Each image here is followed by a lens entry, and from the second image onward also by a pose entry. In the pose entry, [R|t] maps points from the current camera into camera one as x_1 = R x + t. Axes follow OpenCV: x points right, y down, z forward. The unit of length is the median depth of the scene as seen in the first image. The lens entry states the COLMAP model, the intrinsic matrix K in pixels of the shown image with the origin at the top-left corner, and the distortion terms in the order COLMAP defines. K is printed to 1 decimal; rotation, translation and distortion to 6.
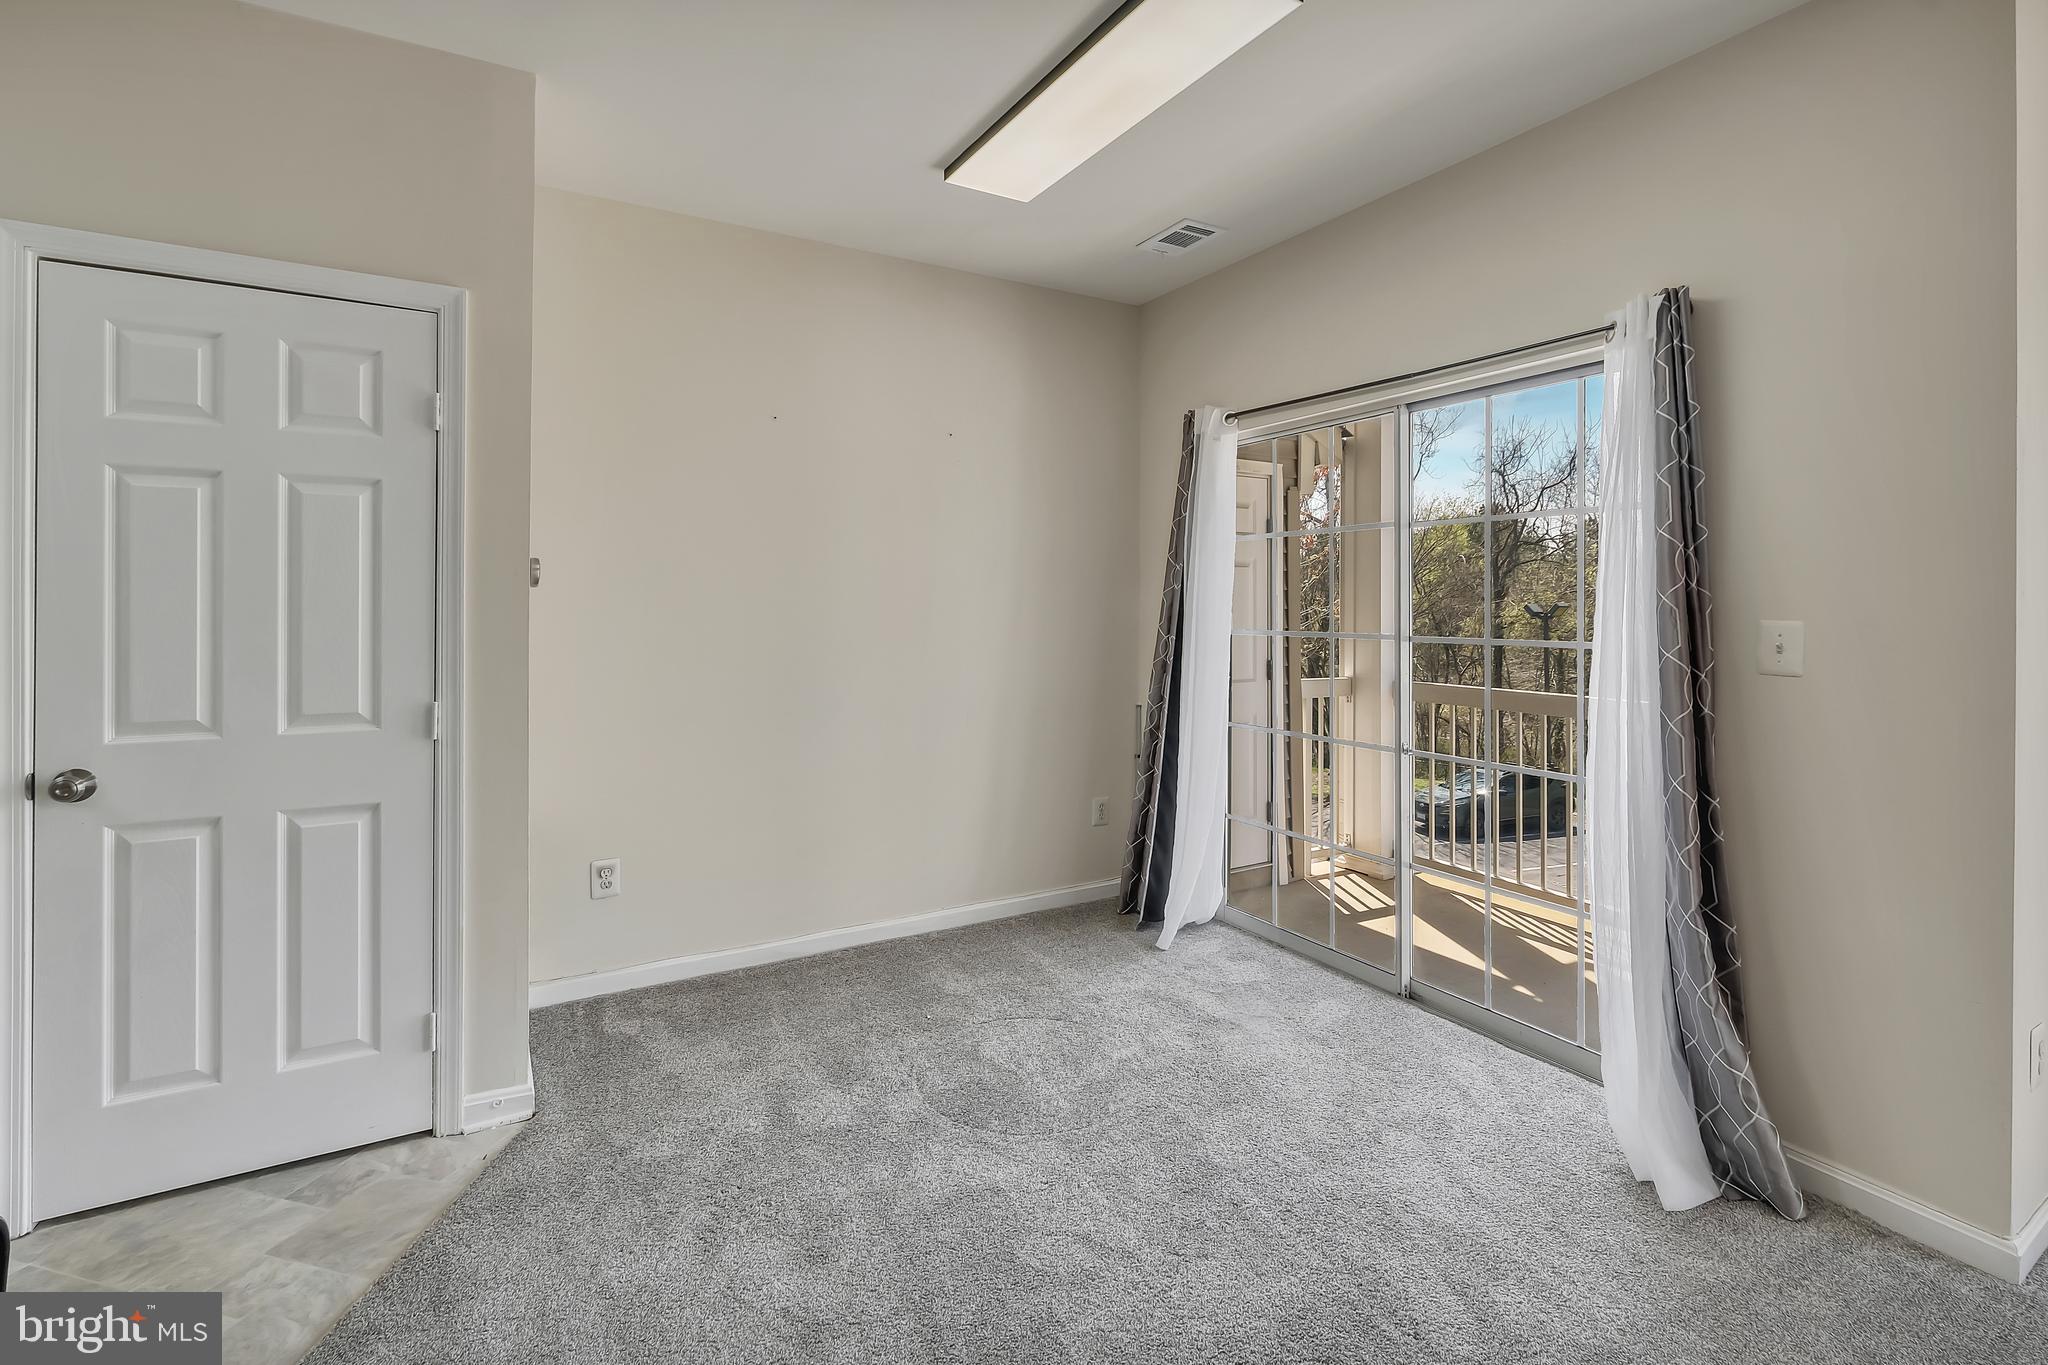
lens RADIAL K [[925.5, 0, 1024.8], [0, 925.5, 607.7], [0, 0, 1]] dist [-0.001930, -0.000603]
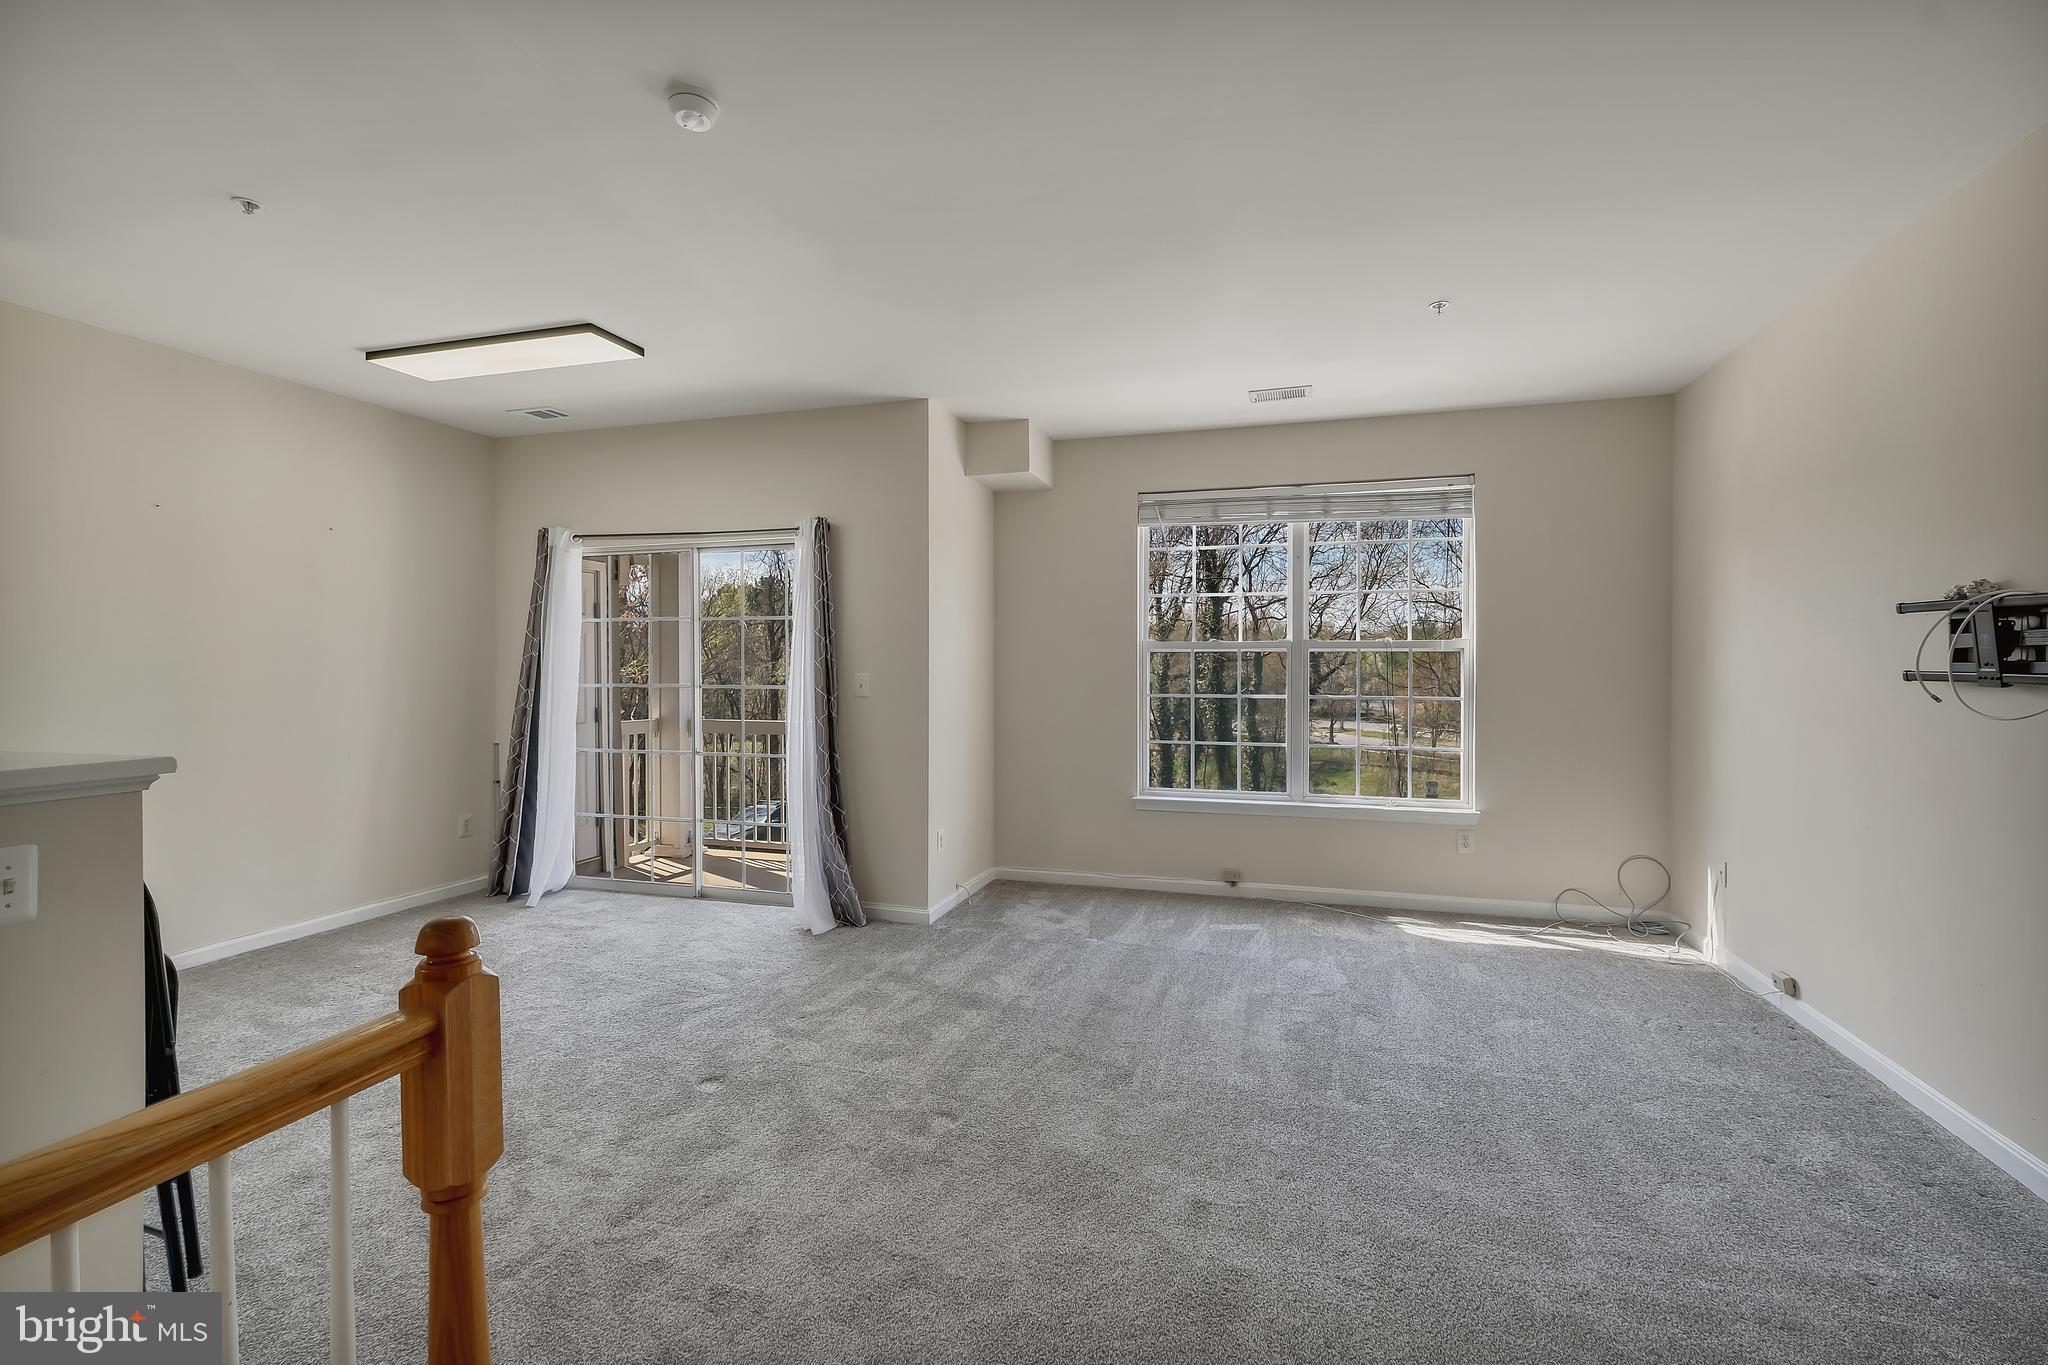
lens RADIAL K [[891.4, 0, 1032.7], [0, 891.4, 666.6], [0, 0, 1]] dist [-0.000672, -0.000279]
pose [[0.729740, -0.003660, 0.683715, -0.222082], [0.005167, 0.999987, -0.000162, 0.000655], [-0.683705, 0.003651, 0.729749, -0.529566]]
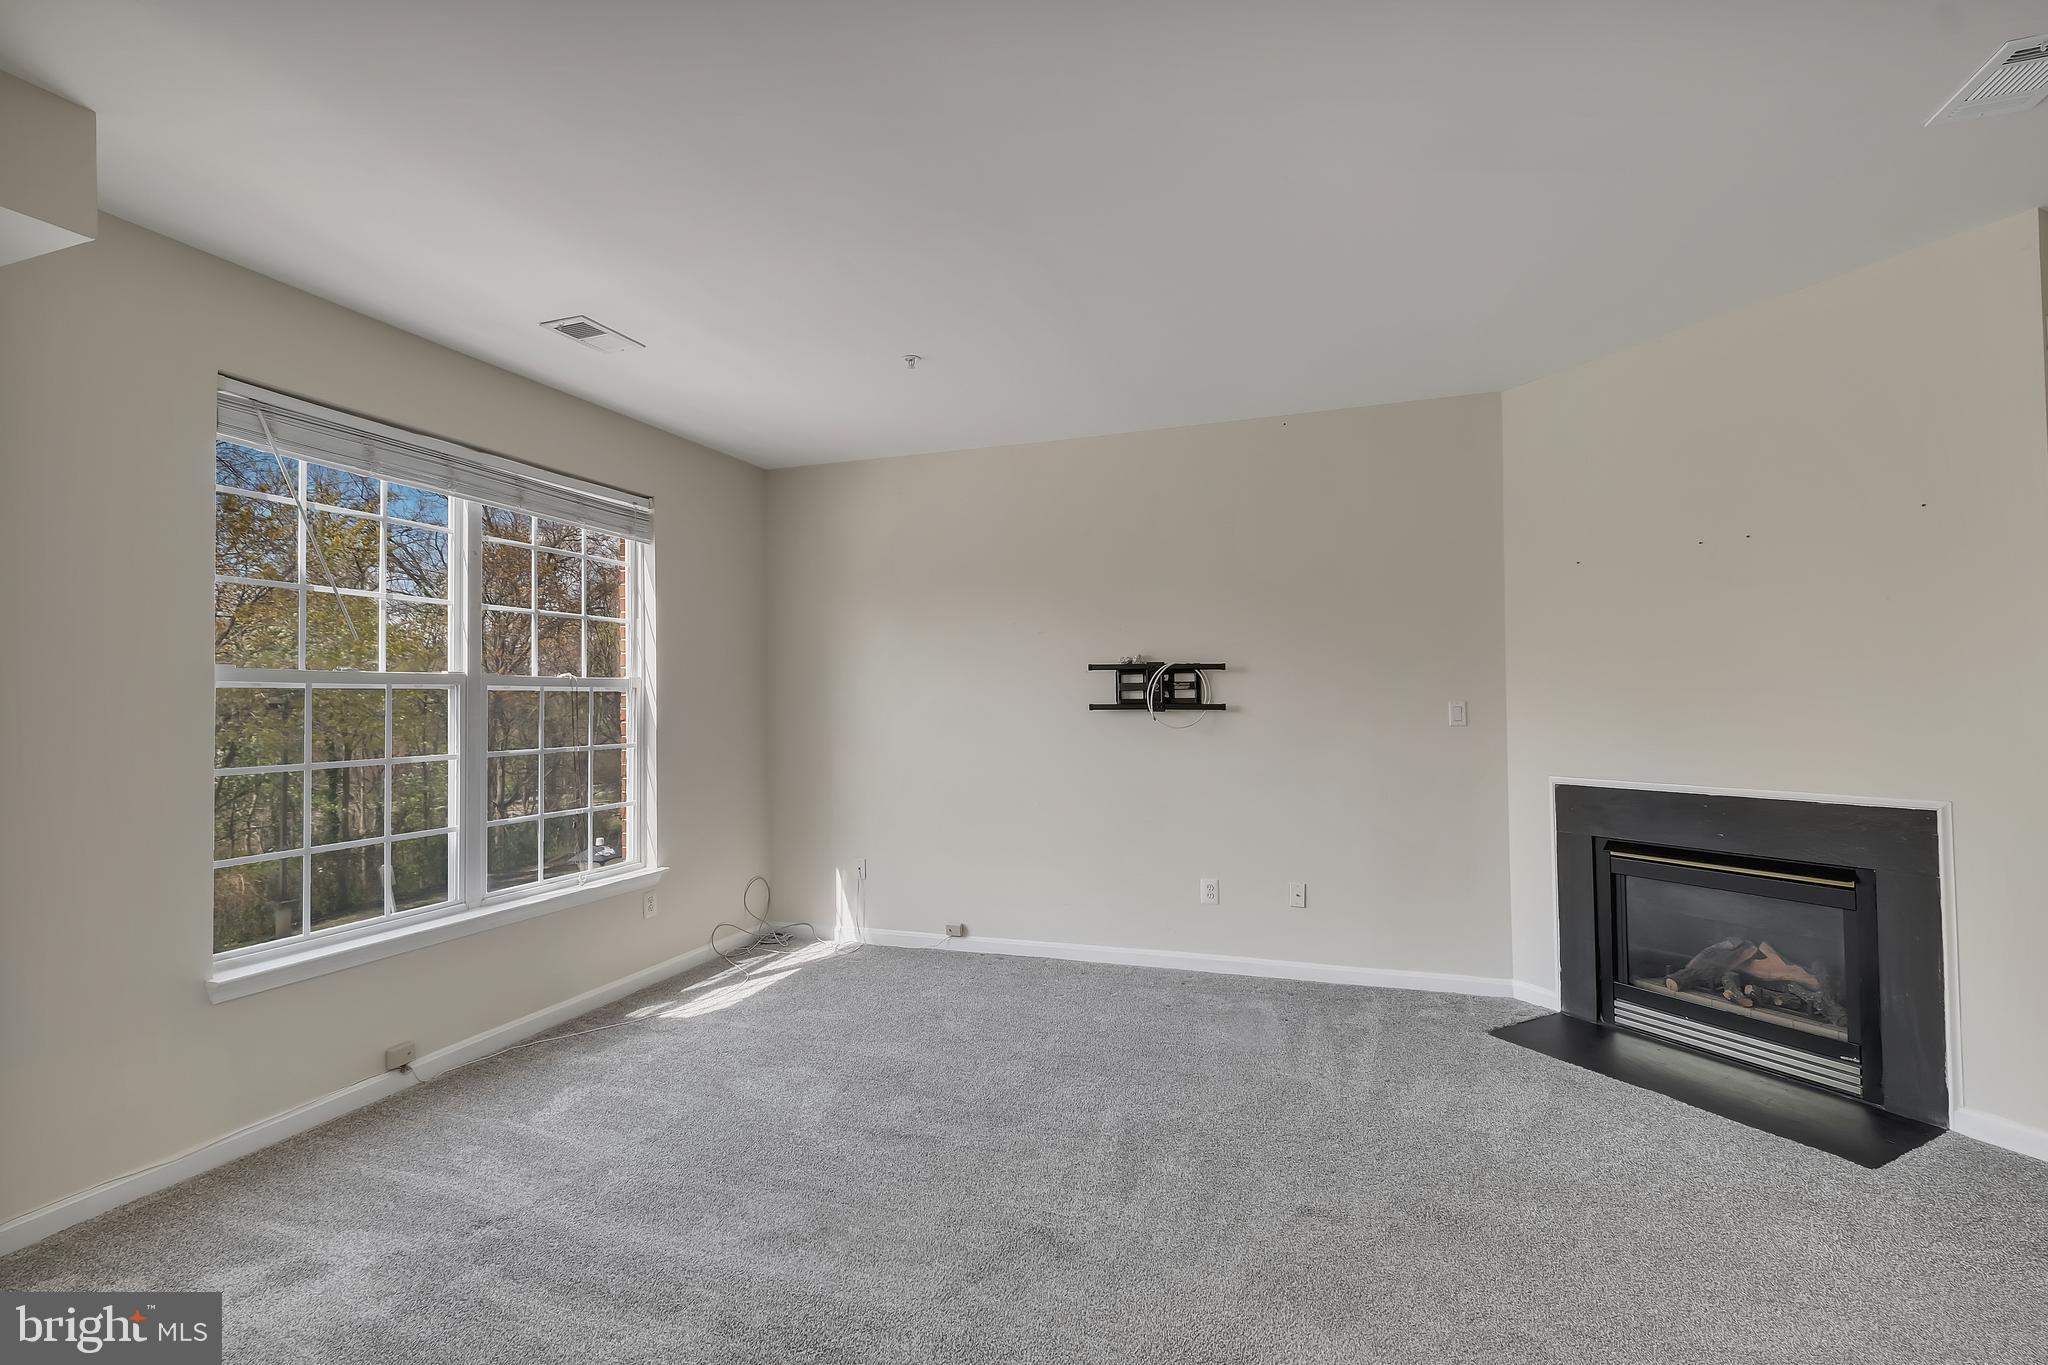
lens RADIAL K [[900.1, 0, 1031.8], [0, 900.1, 686.8], [0, 0, 1]] dist [-0.004035, -0.000413]
pose [[-0.657808, 0.018363, 0.752962, -0.085082], [0.016113, 0.999817, -0.010307, -0.005240], [-0.753013, 0.005352, -0.657984, 0.419319]]
